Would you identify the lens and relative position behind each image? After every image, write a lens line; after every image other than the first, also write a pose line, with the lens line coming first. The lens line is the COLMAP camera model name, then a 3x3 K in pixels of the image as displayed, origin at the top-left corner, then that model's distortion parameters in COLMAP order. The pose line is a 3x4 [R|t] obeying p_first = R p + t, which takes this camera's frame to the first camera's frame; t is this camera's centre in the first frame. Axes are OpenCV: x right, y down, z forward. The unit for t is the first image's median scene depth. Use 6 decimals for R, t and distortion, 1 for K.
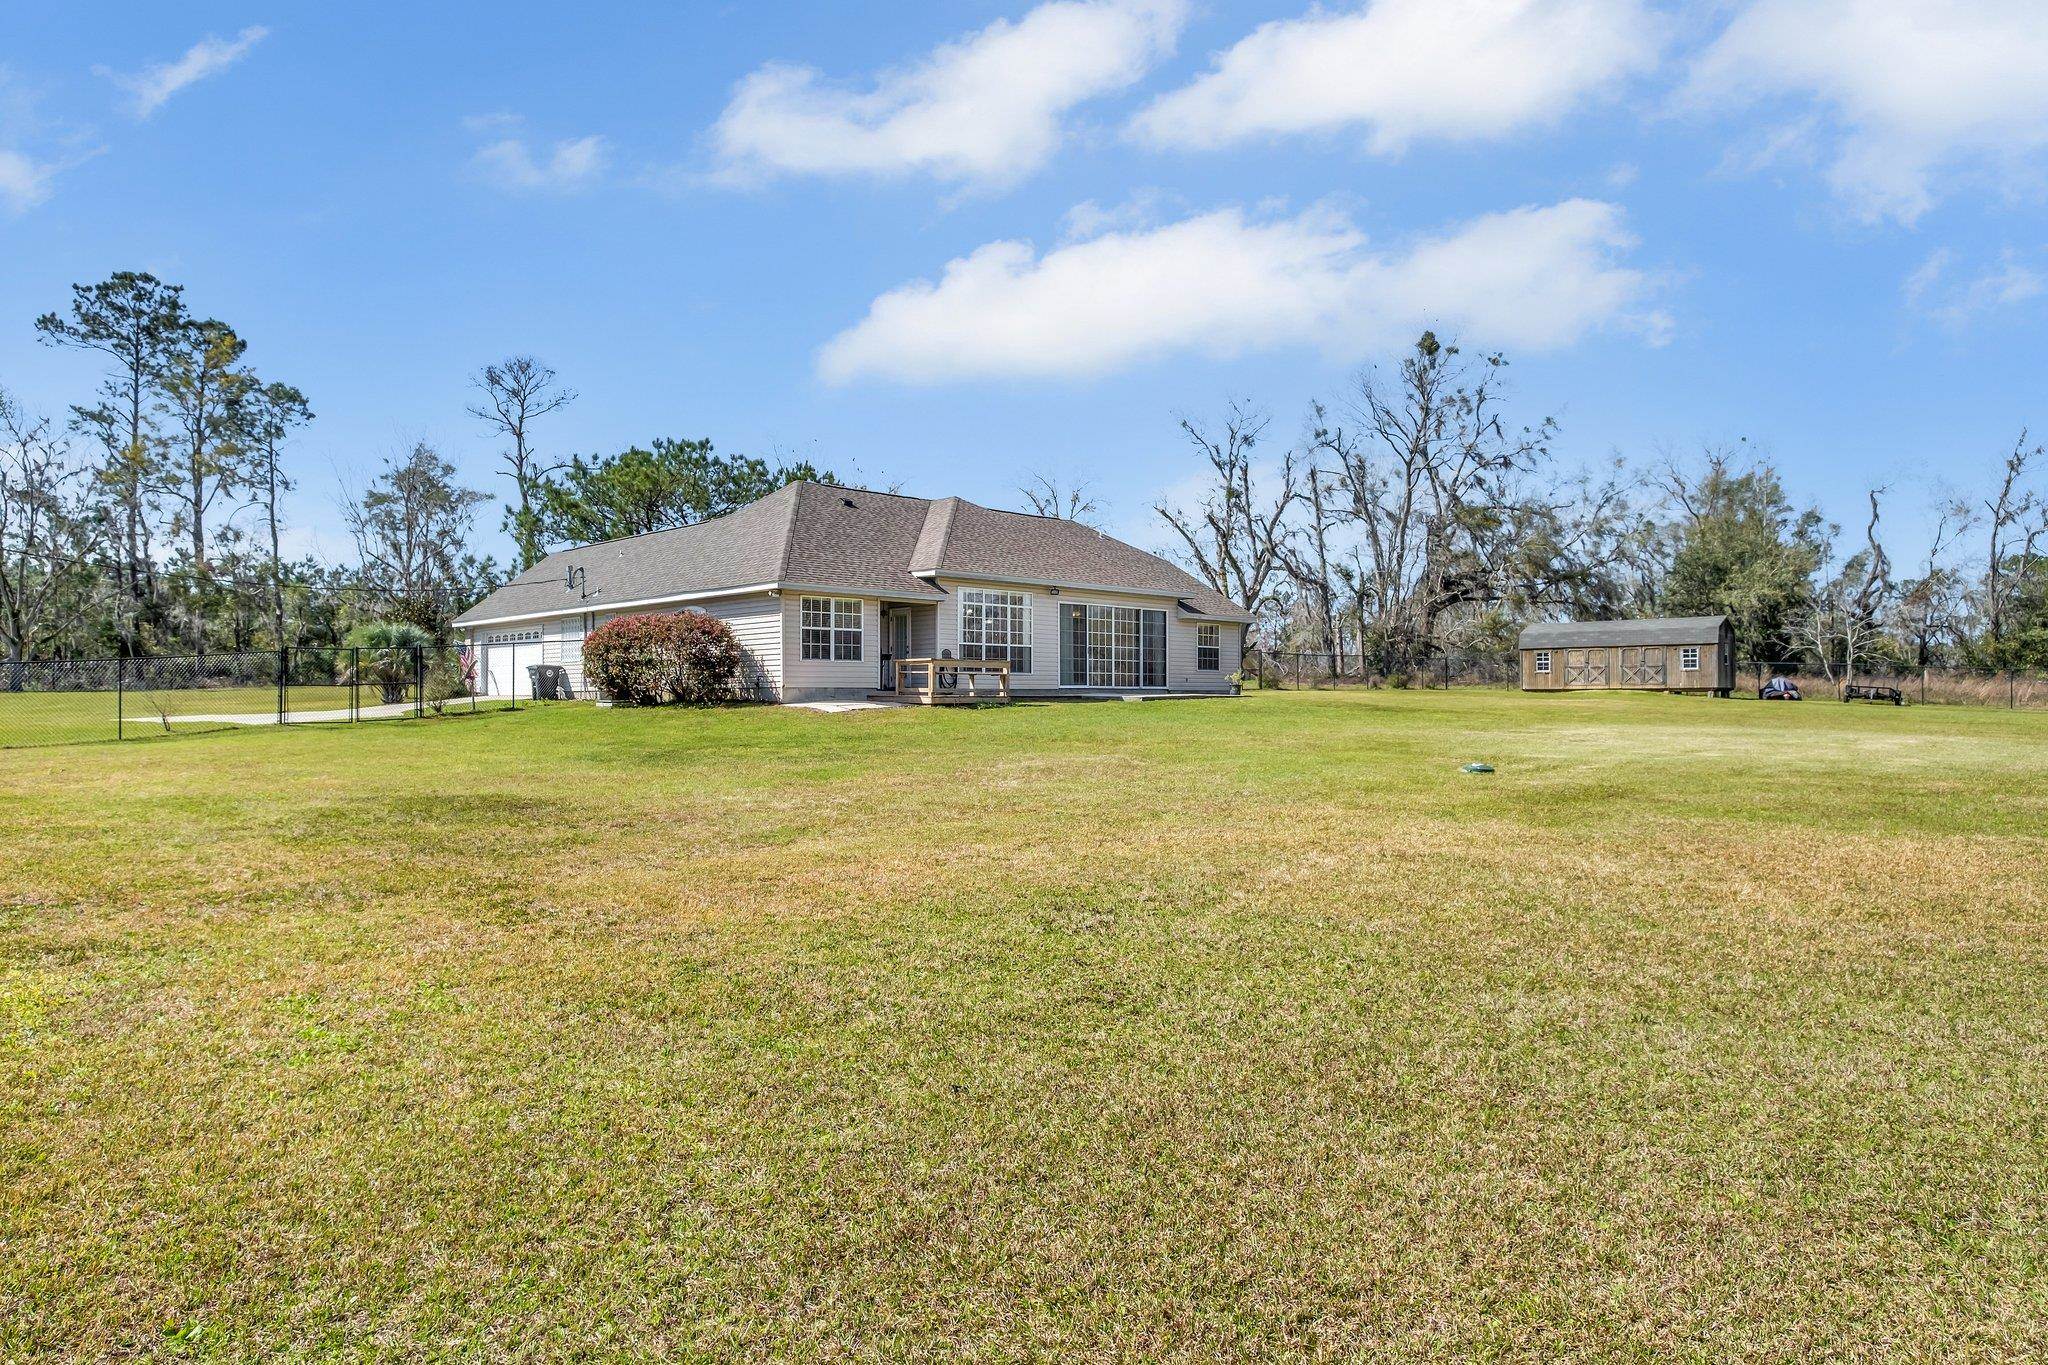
lens RADIAL K [[1280.7, 0, 1027.0], [0, 1280.7, 696.1], [0, 0, 1]] dist [-0.002179, -0.001094]
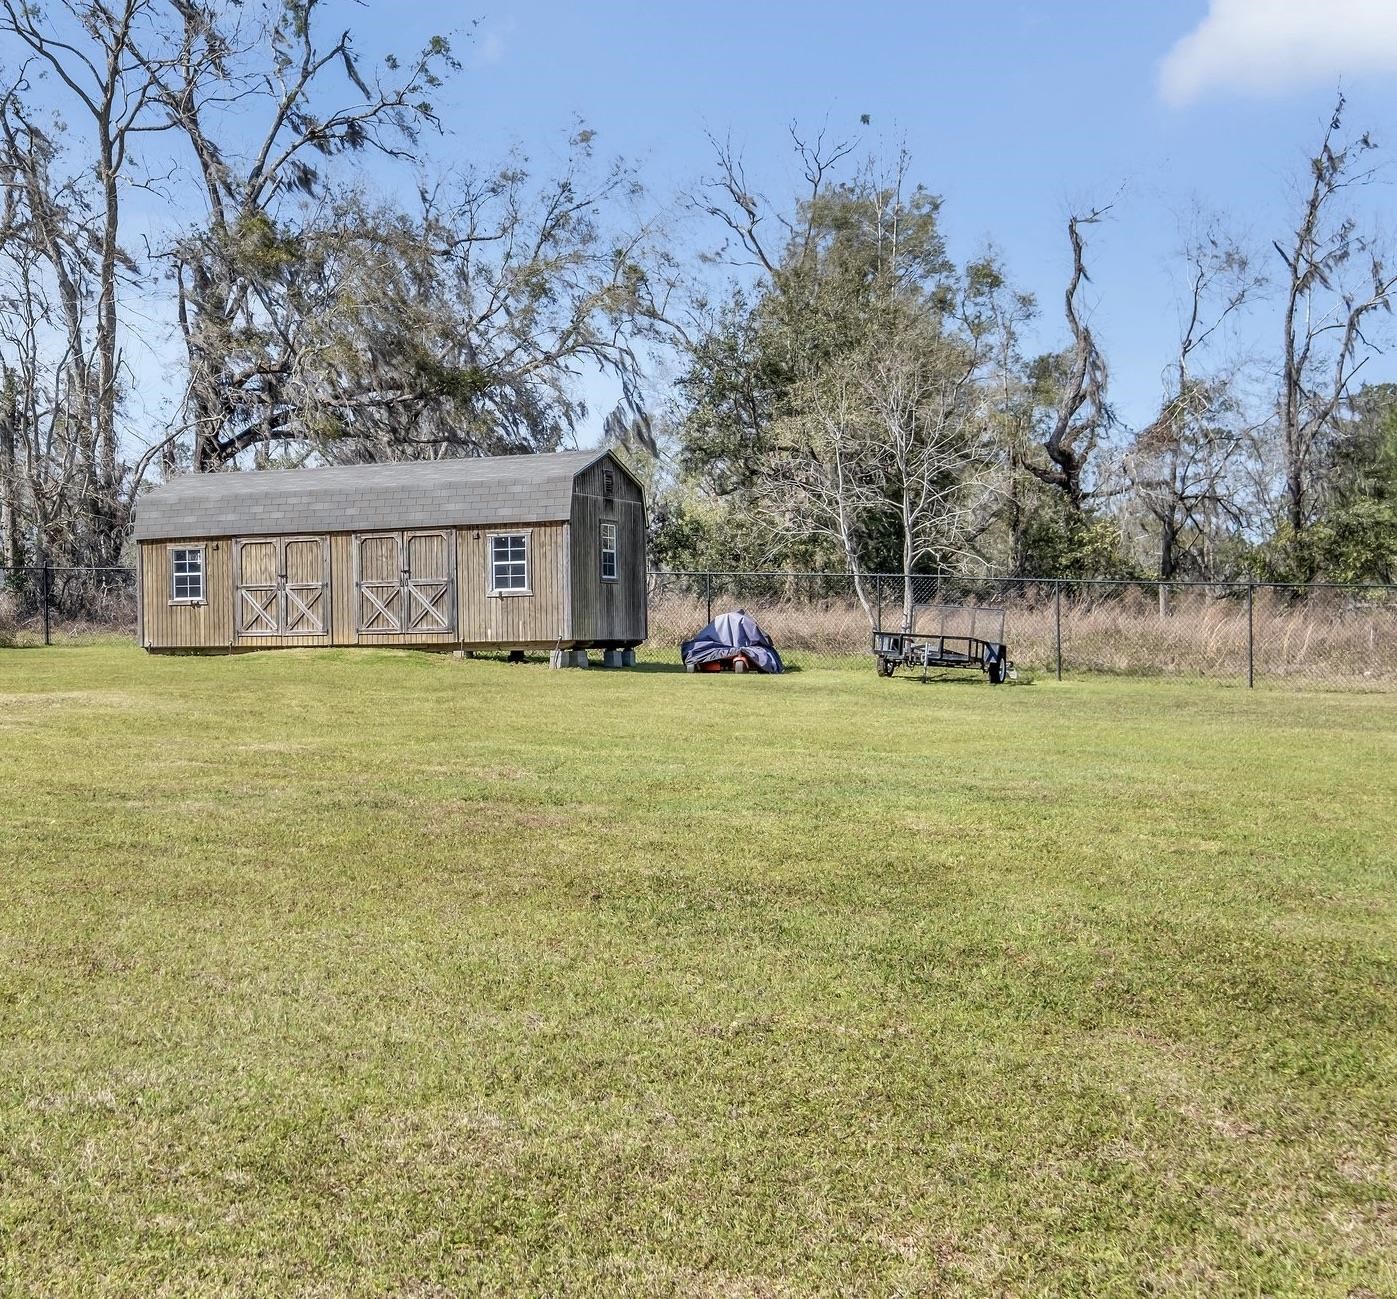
lens RADIAL K [[1682.3, 0, 697.8], [0, 1682.3, 644.8], [0, 0, 1]] dist [0.001576, 0.000000]
pose [[0.969037, -0.017071, 0.246325, 0.370835], [0.013624, 0.999784, 0.015690, -0.010161], [-0.246540, -0.011848, 0.969060, 0.422613]]
